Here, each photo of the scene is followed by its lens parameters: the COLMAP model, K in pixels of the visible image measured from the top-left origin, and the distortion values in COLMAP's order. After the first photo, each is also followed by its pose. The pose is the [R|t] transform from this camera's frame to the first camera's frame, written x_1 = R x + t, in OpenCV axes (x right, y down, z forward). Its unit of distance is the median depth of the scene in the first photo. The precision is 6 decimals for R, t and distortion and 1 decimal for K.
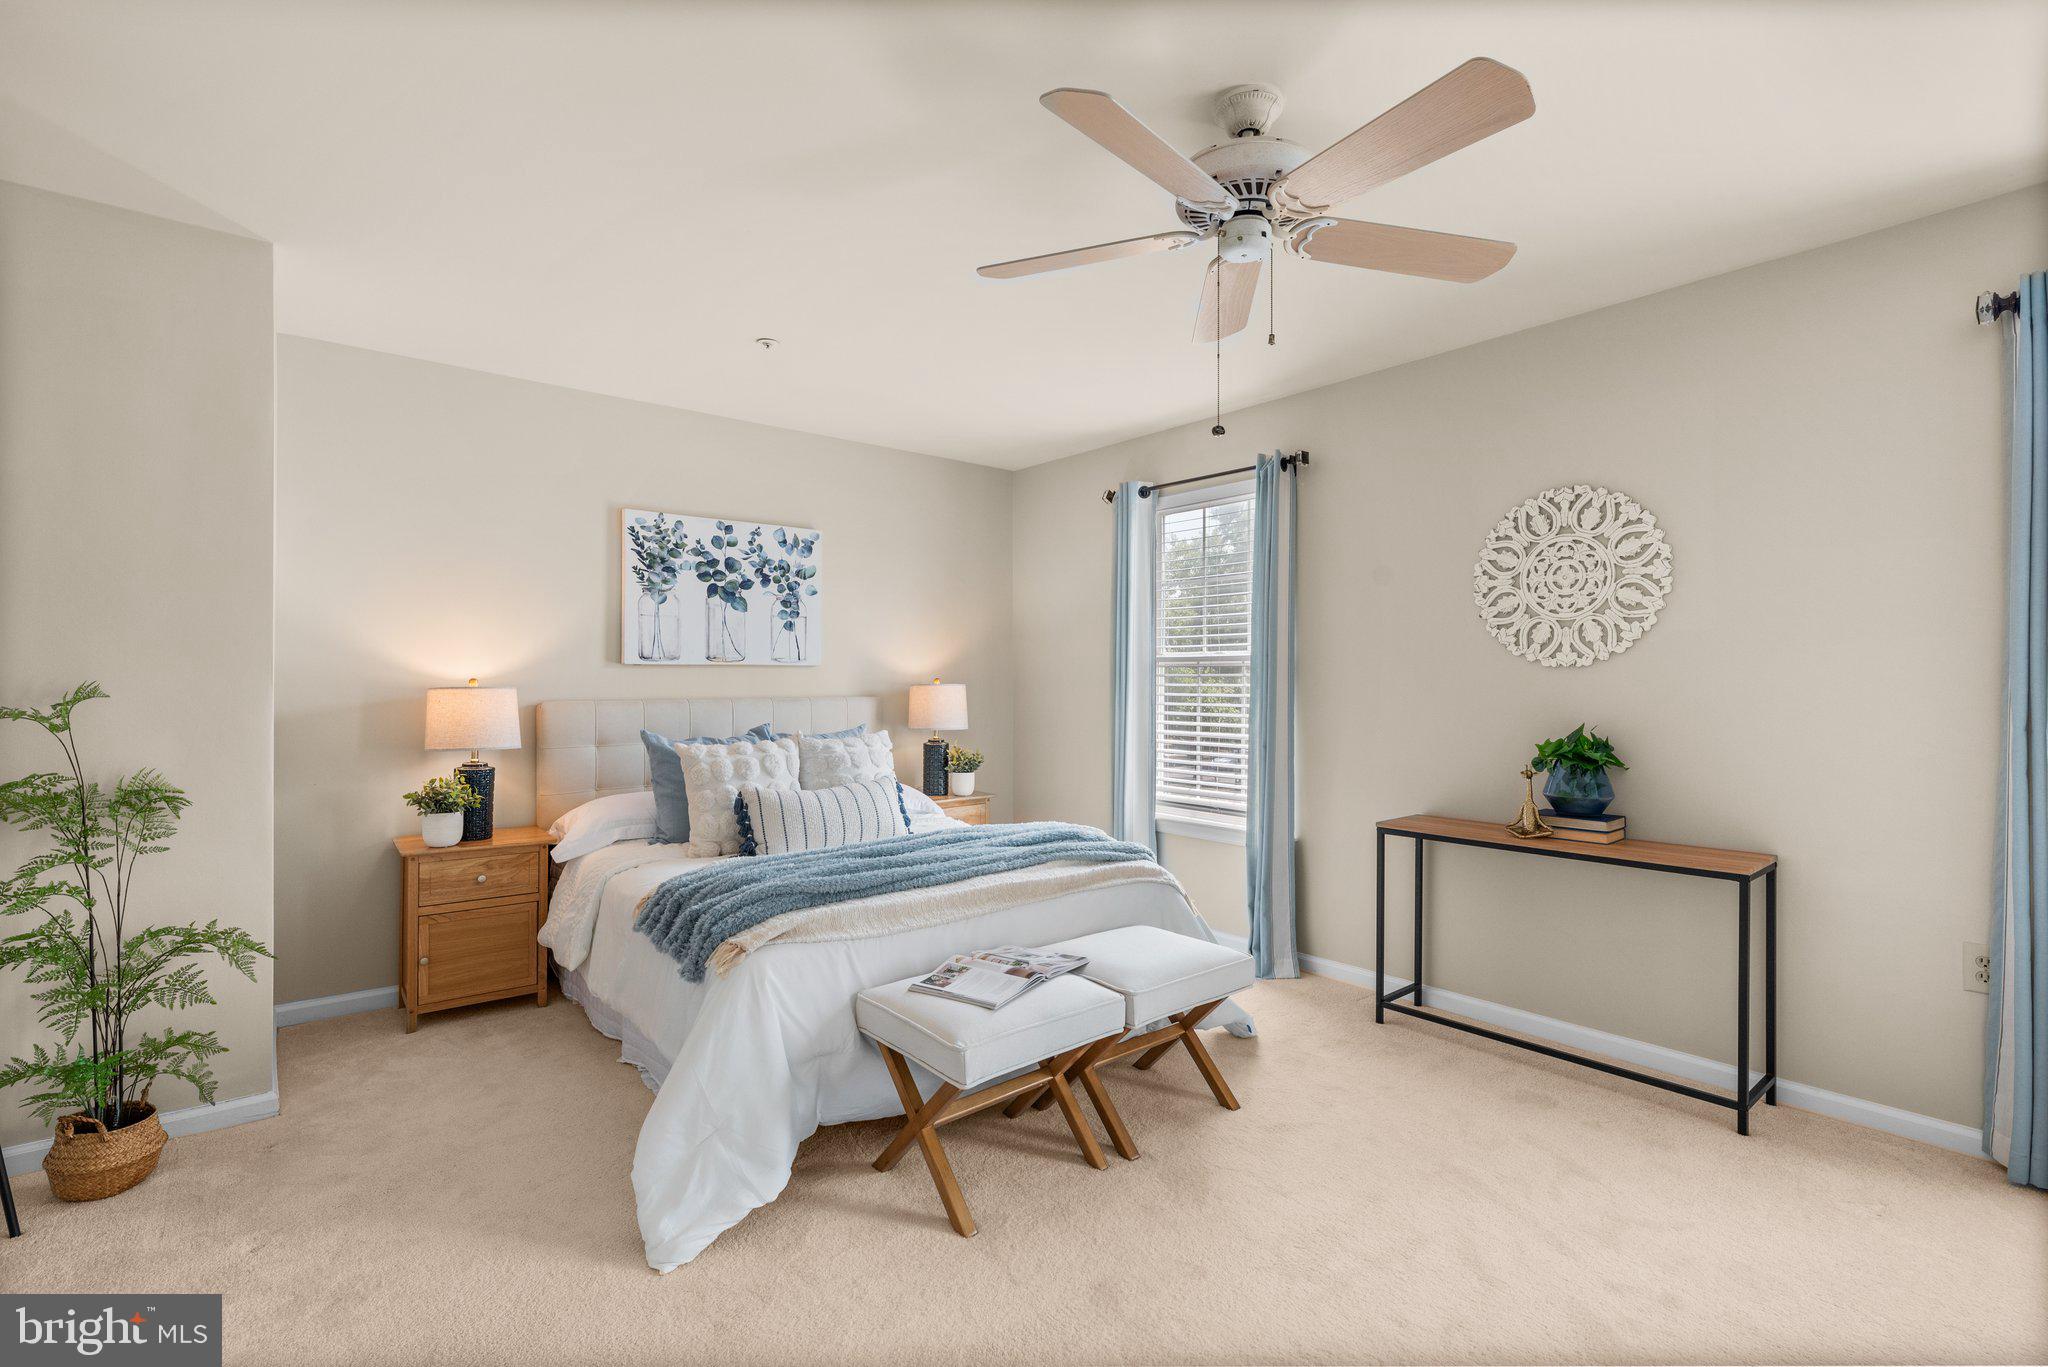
lens RADIAL K [[916.7, 0, 1031.7], [0, 916.7, 681.2], [0, 0, 1]] dist [0.000228, 0.000613]
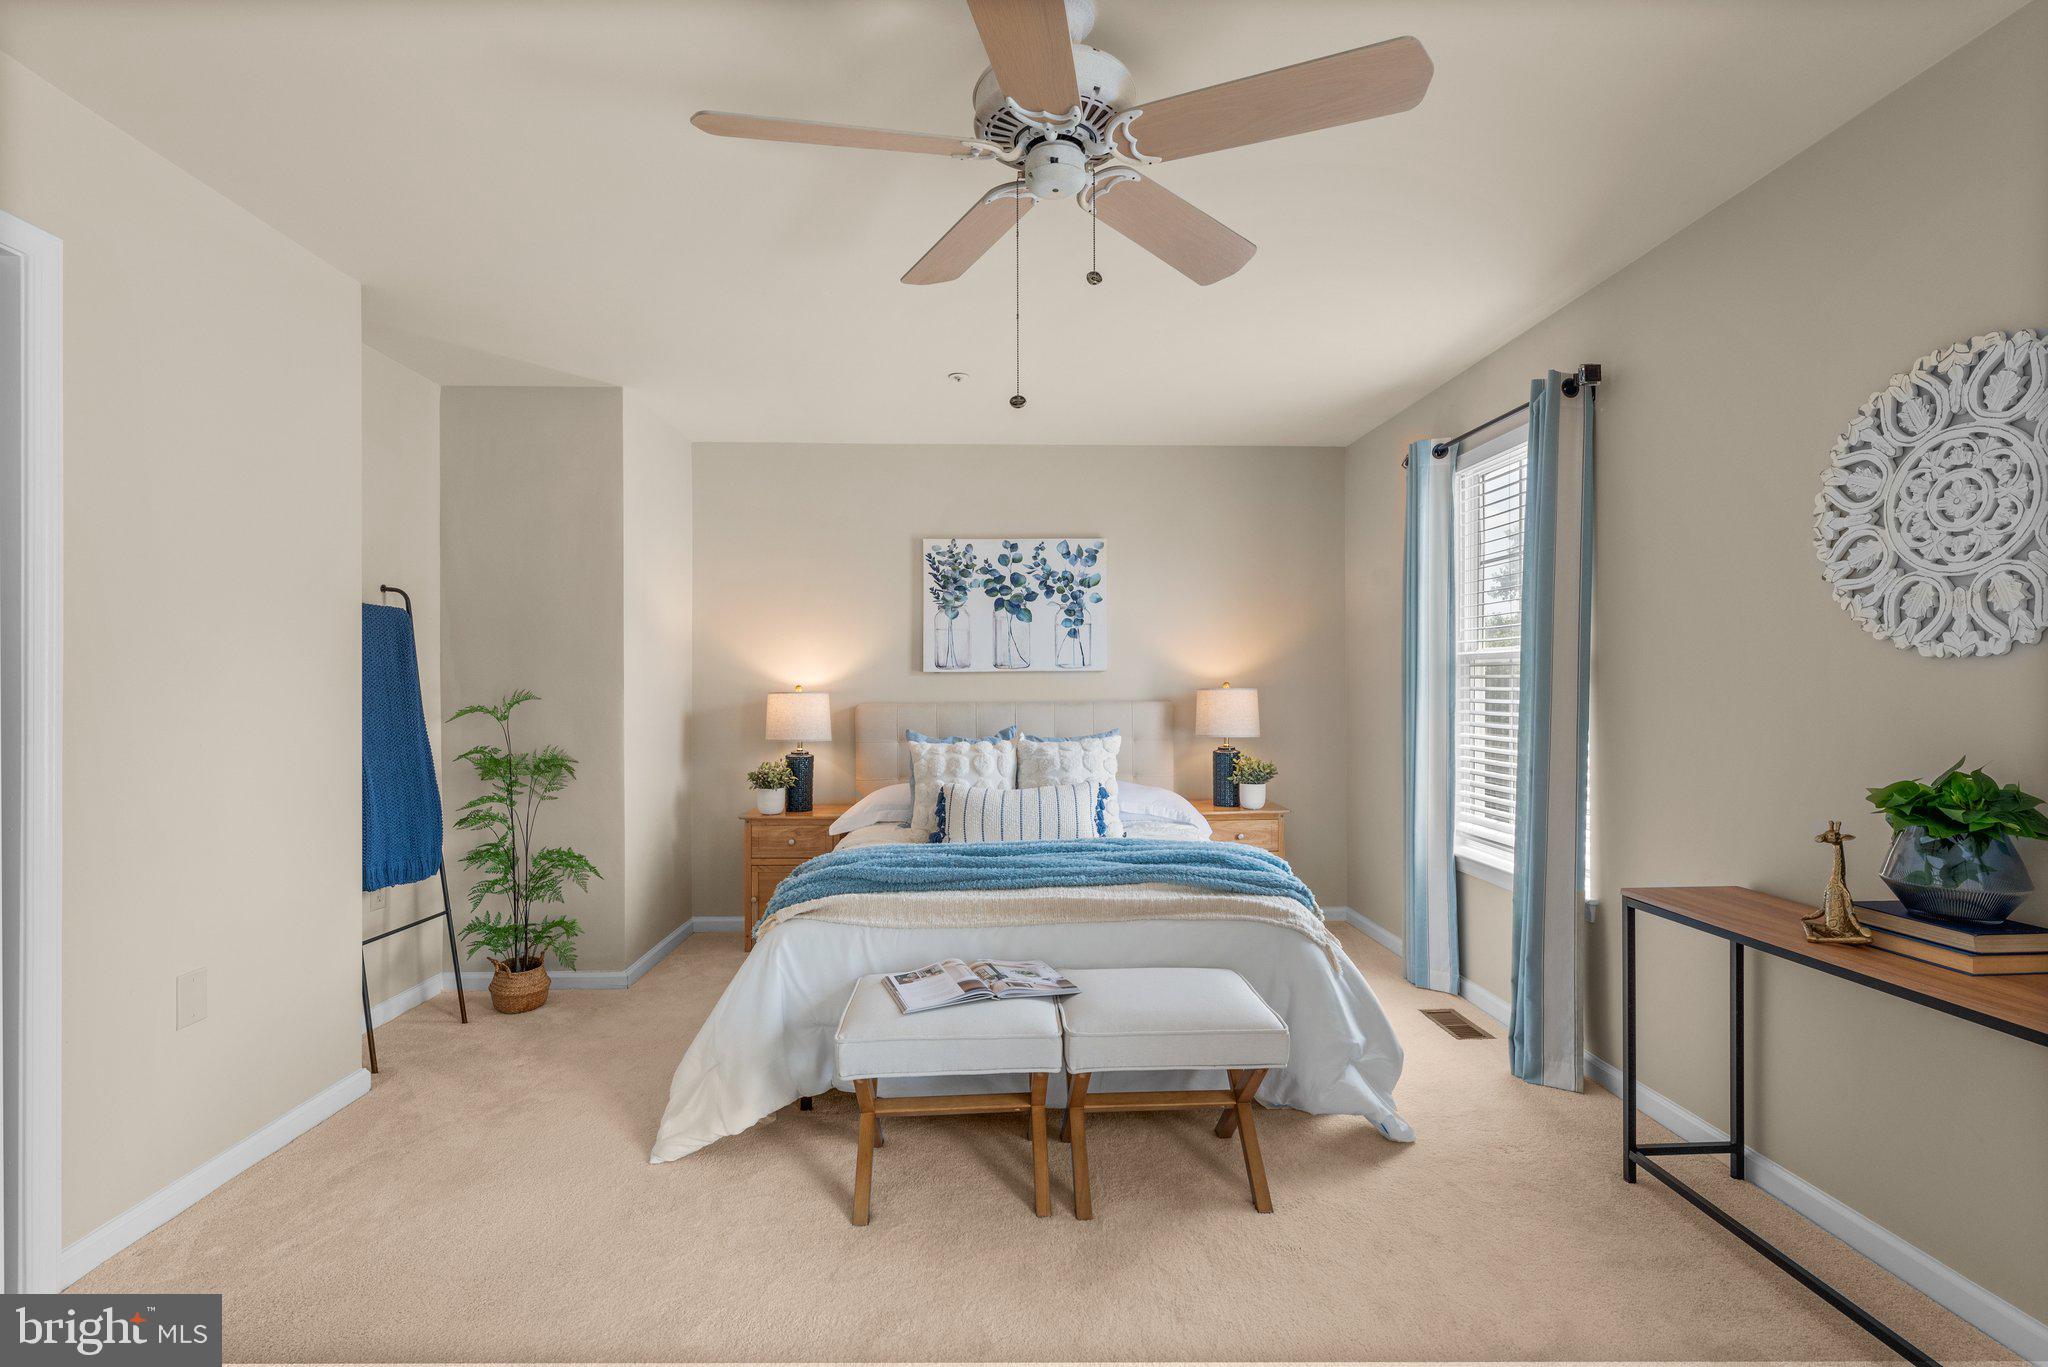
lens RADIAL K [[916.7, 0, 1026.3], [0, 916.7, 684.8], [0, 0, 1]] dist [0.000228, 0.000613]
pose [[0.796219, -0.005047, -0.604987, 0.461222], [0.005565, 0.999984, -0.001018, -0.001064], [0.604983, -0.002556, 0.796234, 0.190199]]
